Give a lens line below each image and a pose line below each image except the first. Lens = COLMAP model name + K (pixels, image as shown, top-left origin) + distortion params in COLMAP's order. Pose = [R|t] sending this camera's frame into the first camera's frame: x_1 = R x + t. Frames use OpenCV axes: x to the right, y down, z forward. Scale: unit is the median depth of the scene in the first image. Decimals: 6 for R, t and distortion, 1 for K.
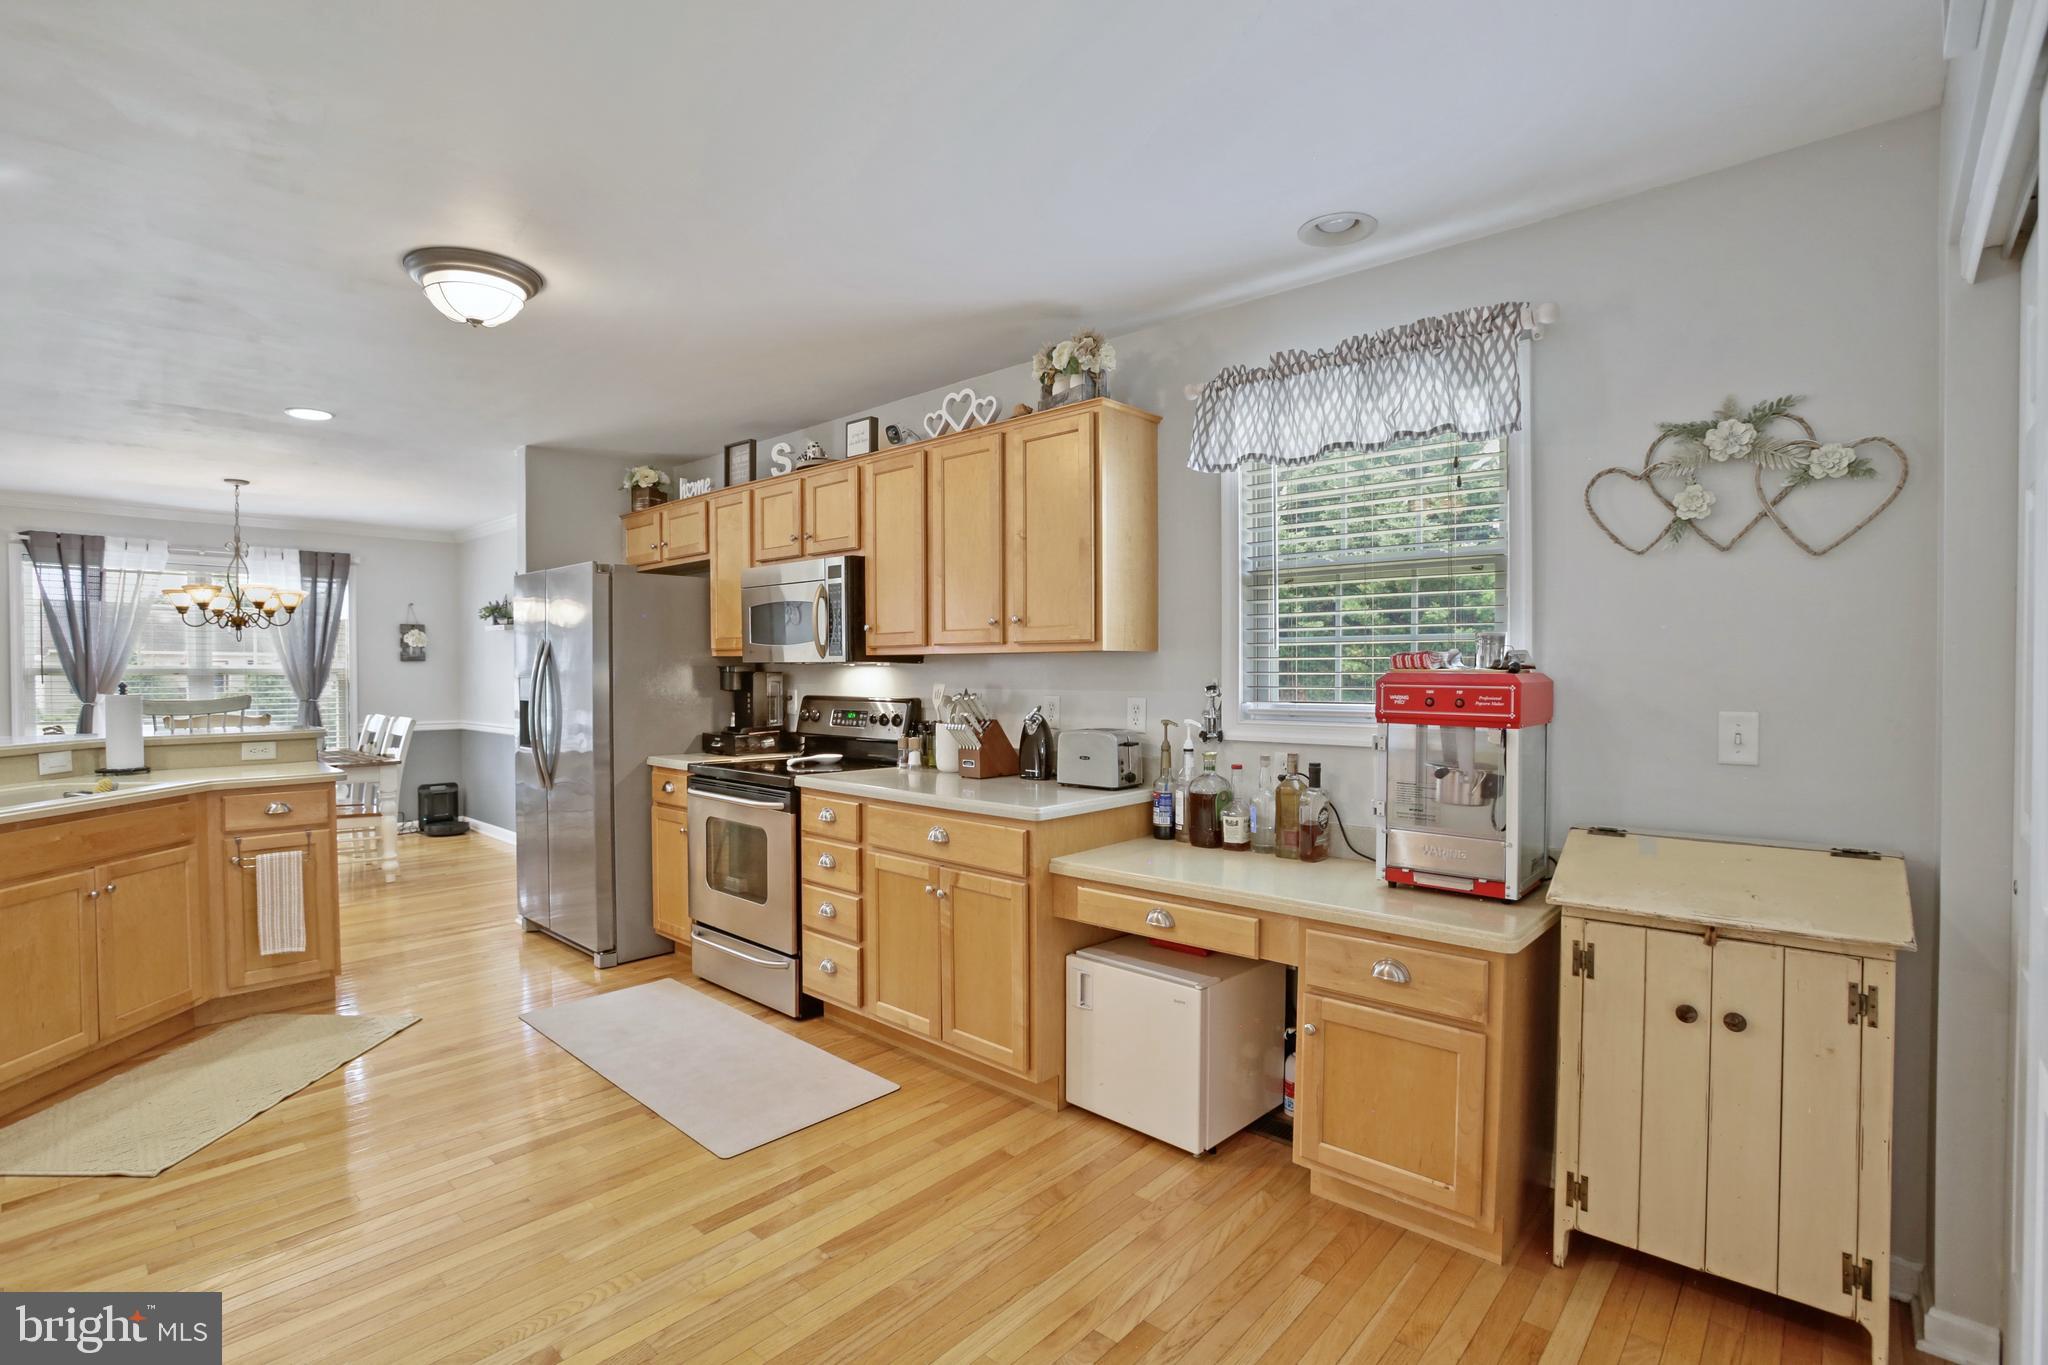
lens RADIAL K [[943.4, 0, 1025.5], [0, 943.4, 691.5], [0, 0, 1]] dist [-0.025885, -0.000239]
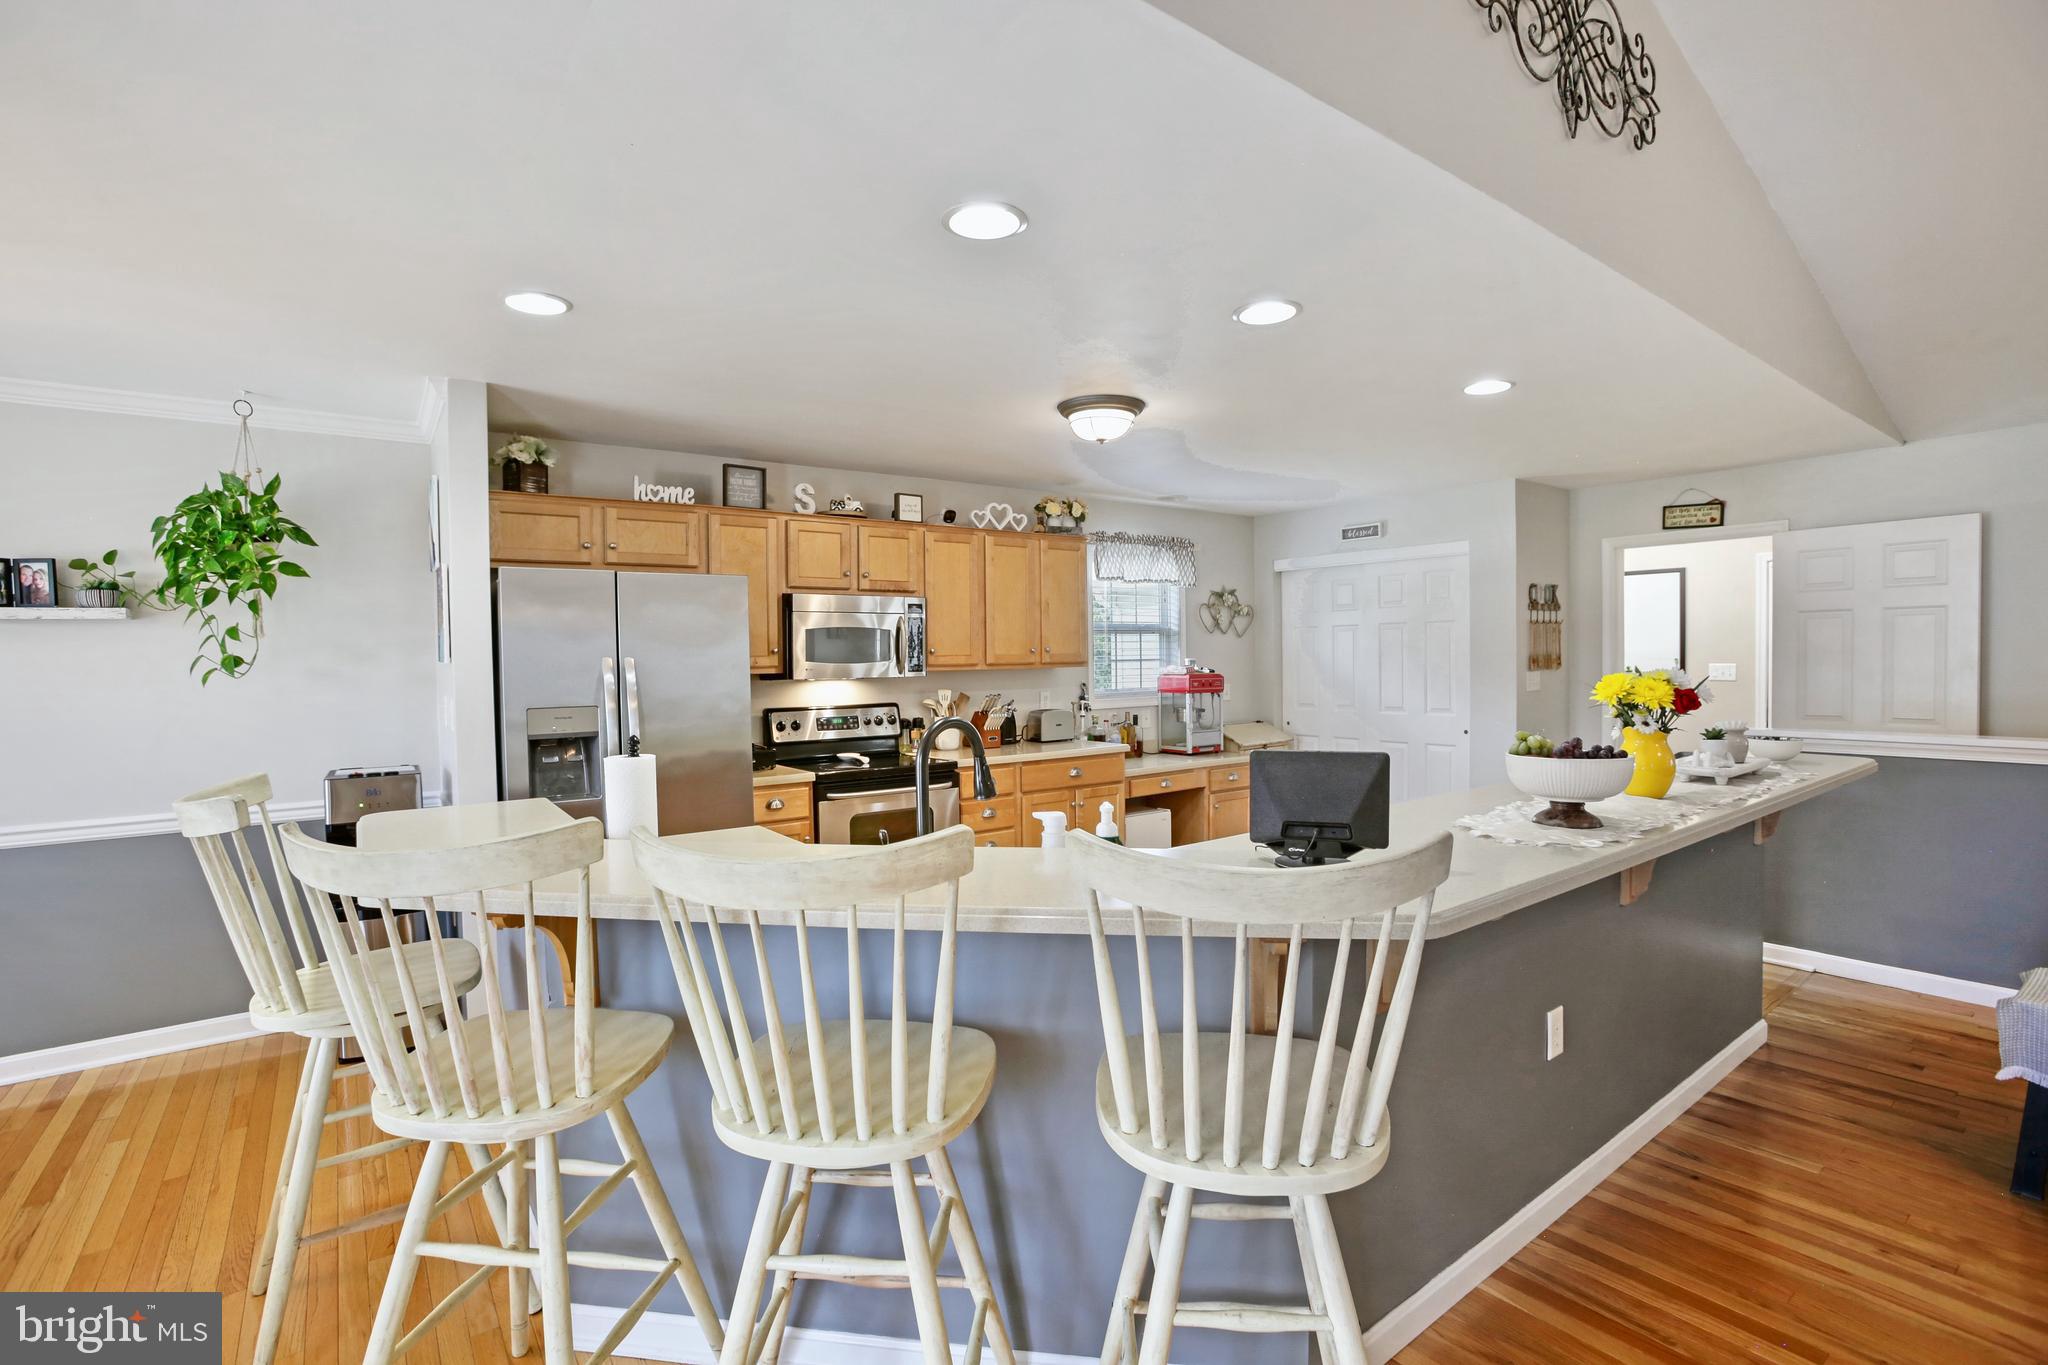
lens RADIAL K [[943.4, 0, 1027.7], [0, 943.4, 675.1], [0, 0, 1]] dist [-0.025885, -0.000239]
pose [[0.202952, -0.027505, 0.978802, -1.637951], [0.033249, 0.999223, 0.021185, -0.063838], [-0.978624, 0.028245, 0.203709, 0.643848]]
